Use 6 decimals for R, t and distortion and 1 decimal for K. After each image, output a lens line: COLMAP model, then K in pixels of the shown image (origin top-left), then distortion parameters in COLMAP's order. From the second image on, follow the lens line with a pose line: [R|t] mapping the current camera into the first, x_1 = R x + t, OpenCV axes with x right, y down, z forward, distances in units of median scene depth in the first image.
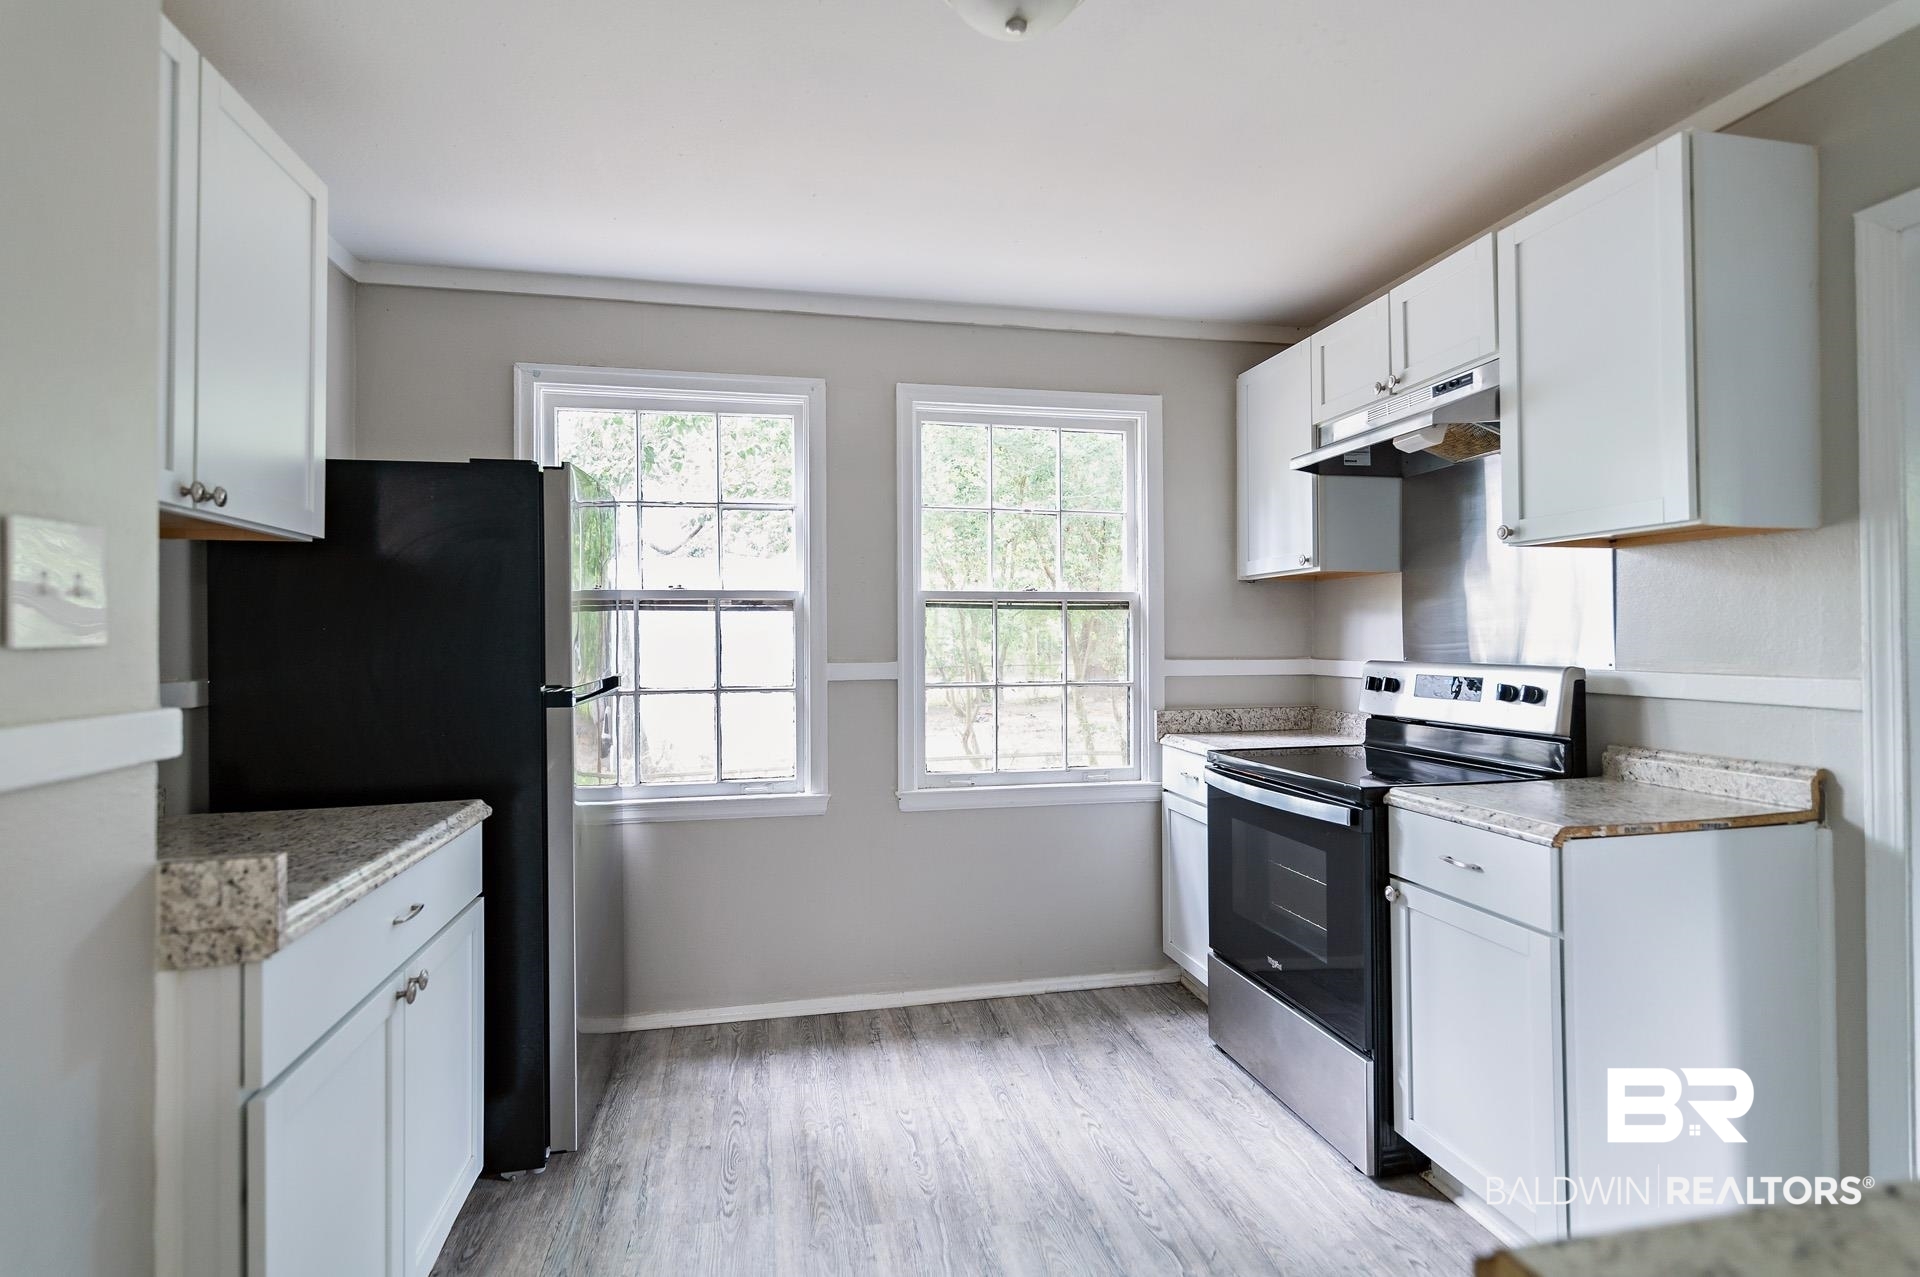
lens RADIAL K [[917.6, 0, 957.3], [0, 917.6, 635.8], [0, 0, 1]] dist [0.001734, 0.000050]
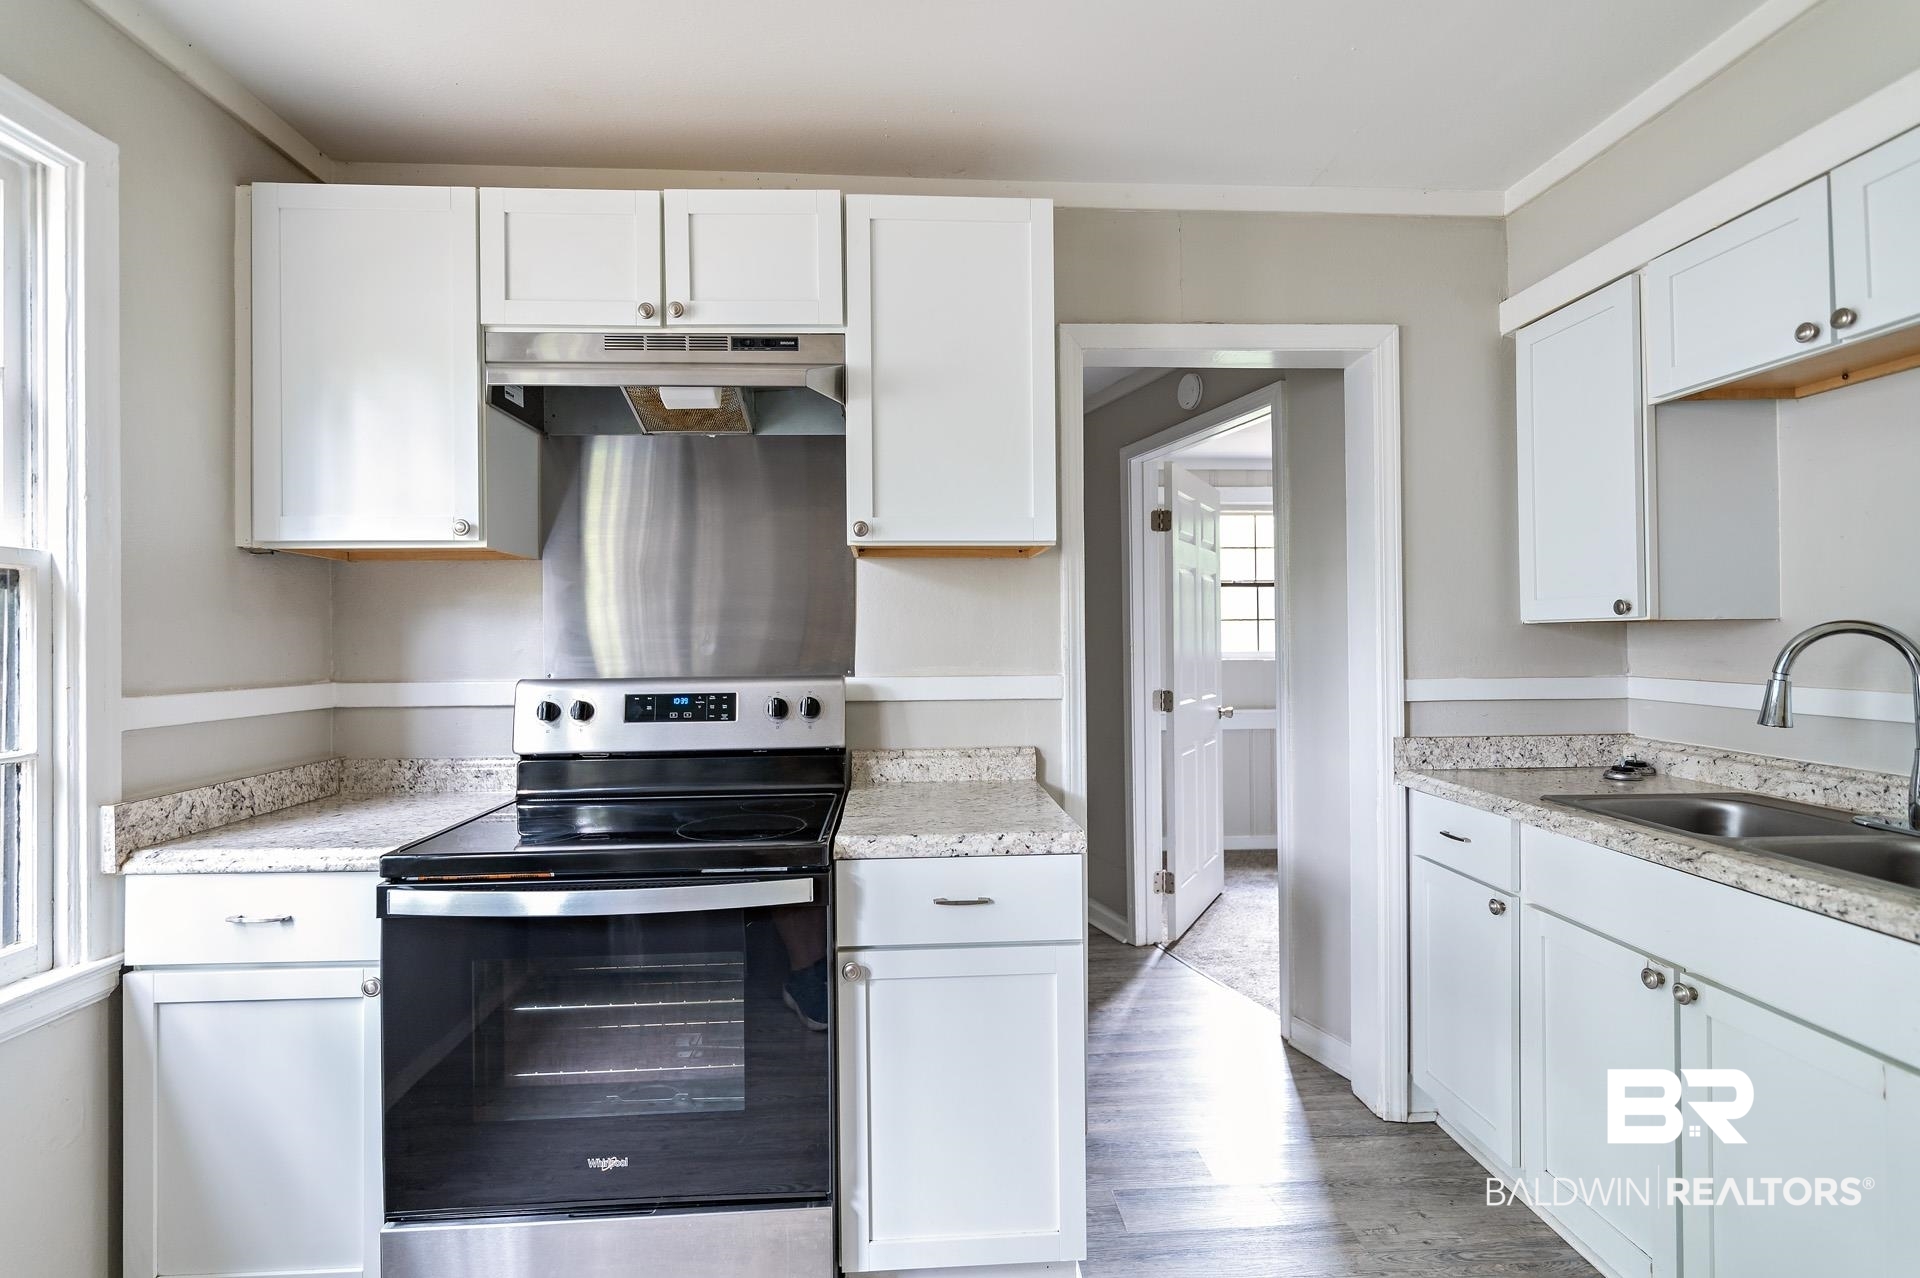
lens RADIAL K [[917.6, 0, 957.3], [0, 917.6, 636.3], [0, 0, 1]] dist [0.001734, 0.000050]
pose [[0.148119, 0.005648, 0.988953, -0.211367], [0.004949, 0.999967, -0.006452, -0.000560], [-0.988957, 0.005850, 0.148086, 0.571784]]
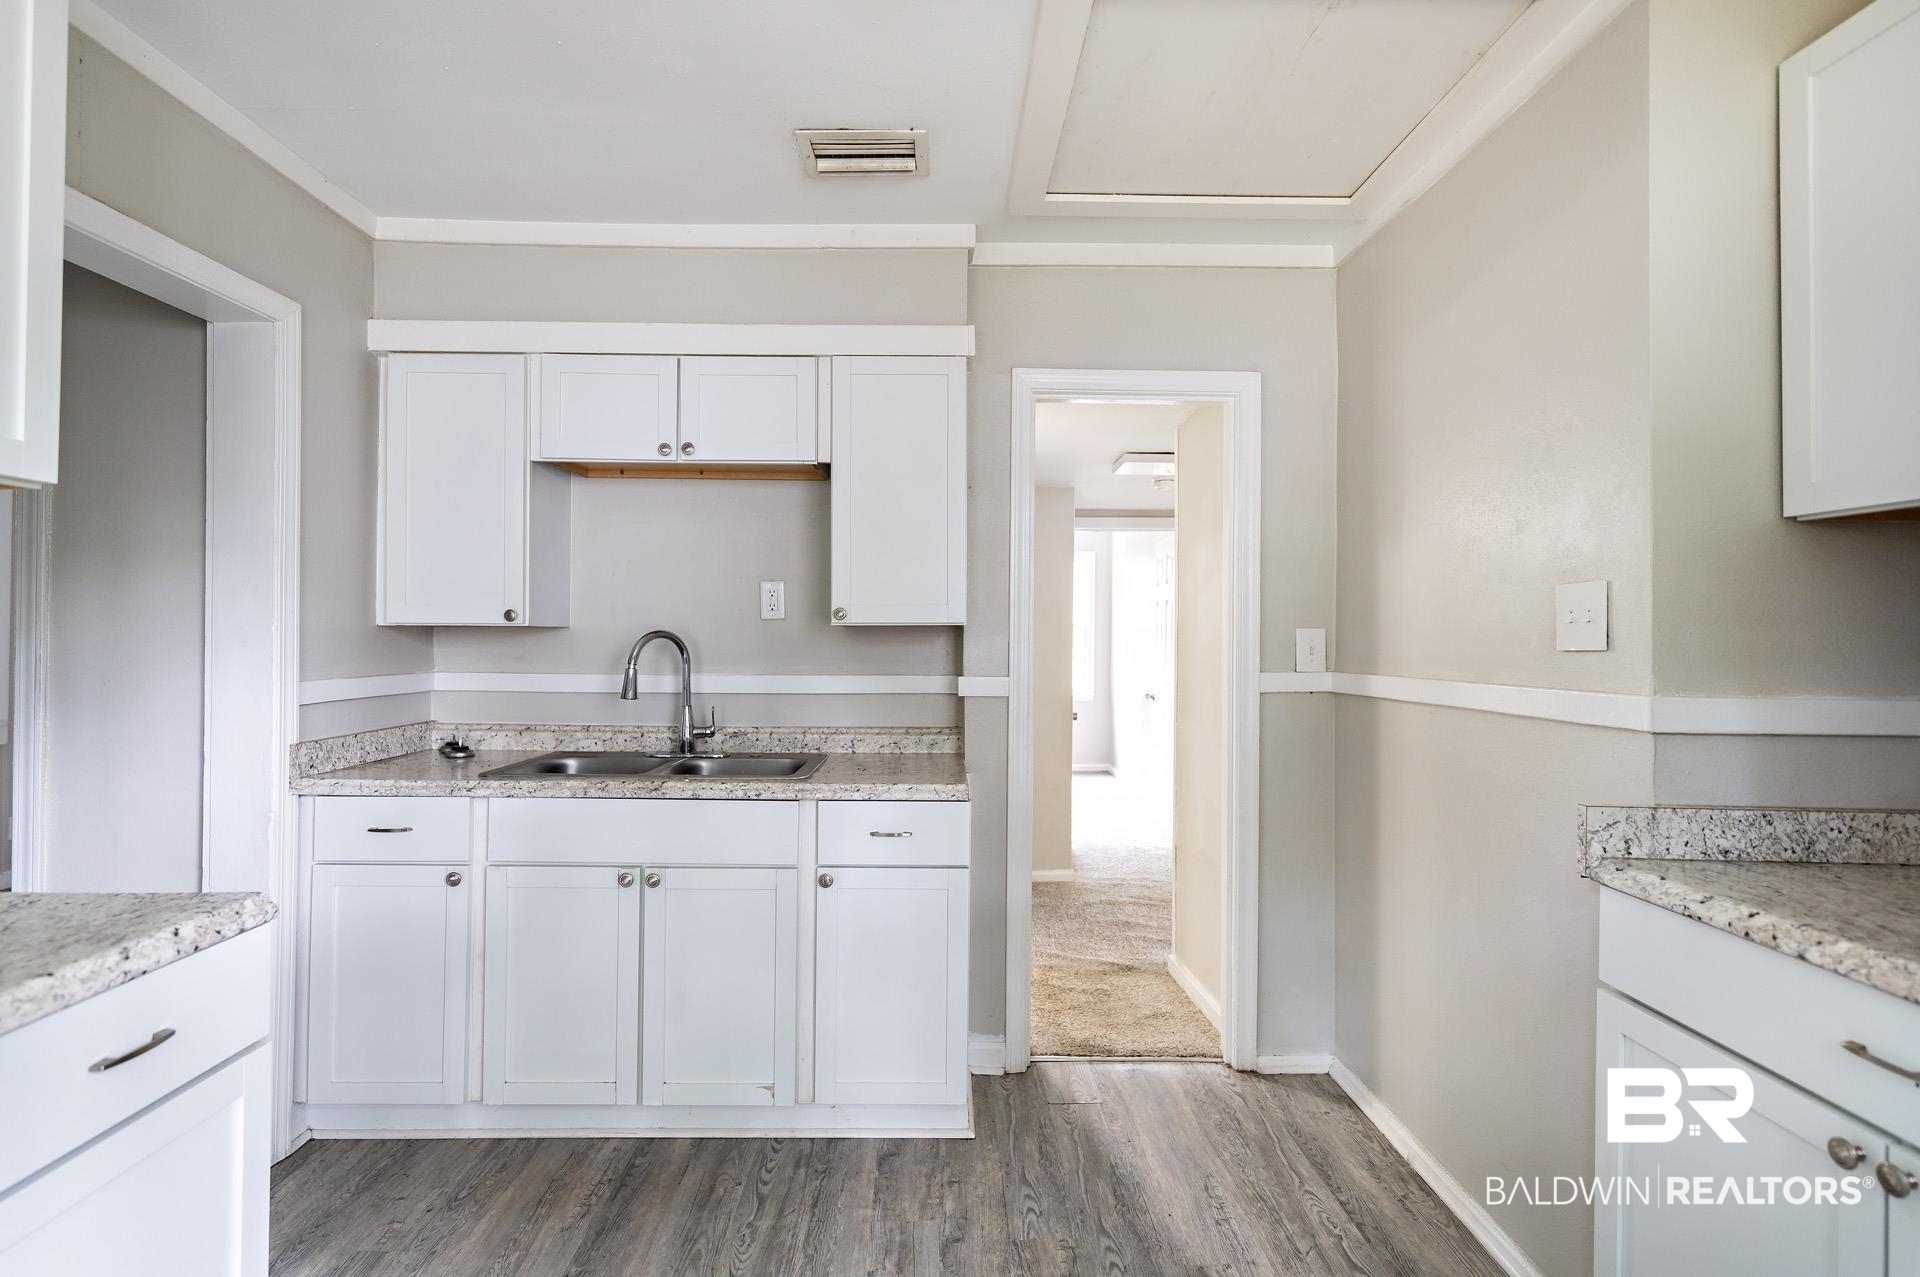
lens RADIAL K [[917.6, 0, 957.3], [0, 917.6, 635.8], [0, 0, 1]] dist [0.001734, 0.000050]
pose [[-0.982251, -0.001769, 0.187565, -0.030301], [-0.002836, 0.999981, -0.005419, -0.001518], [-0.187552, -0.005855, -0.982237, 0.952336]]
